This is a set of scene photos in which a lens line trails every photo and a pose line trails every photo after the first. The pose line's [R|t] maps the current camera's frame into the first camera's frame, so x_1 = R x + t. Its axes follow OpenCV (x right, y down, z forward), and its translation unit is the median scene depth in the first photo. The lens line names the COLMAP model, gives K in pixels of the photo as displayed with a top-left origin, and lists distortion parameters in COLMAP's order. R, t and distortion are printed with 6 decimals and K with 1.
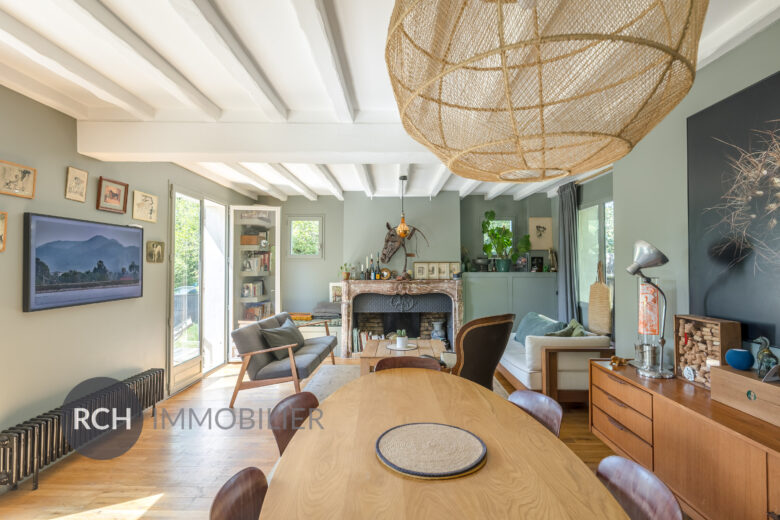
lens RADIAL K [[411.3, 0, 390.0], [0, 411.3, 260.0], [0, 0, 1]] dist [0.001469, 0.000079]
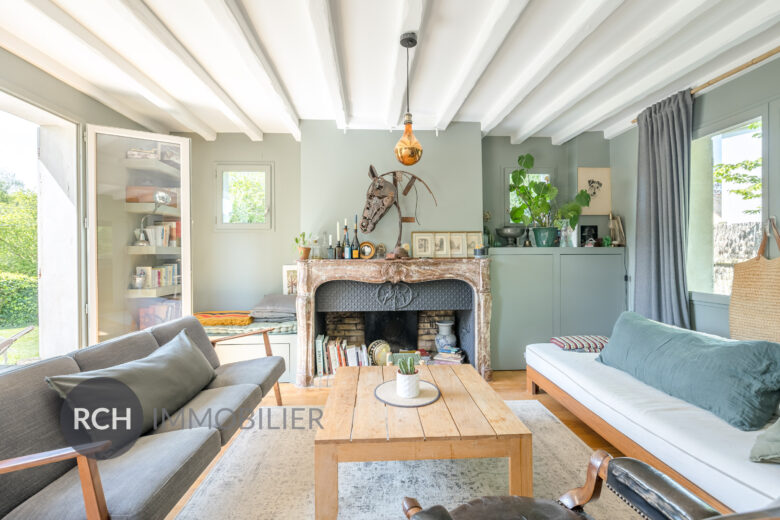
lens RADIAL K [[336.5, 0, 390.0], [0, 336.5, 260.0], [0, 0, 1]] dist [-0.000711, -0.000075]
pose [[0.997162, -0.003904, 0.075181, -0.015882], [0.002158, 0.999726, 0.023300, 0.037516], [-0.075251, -0.023072, 0.996898, 0.484621]]
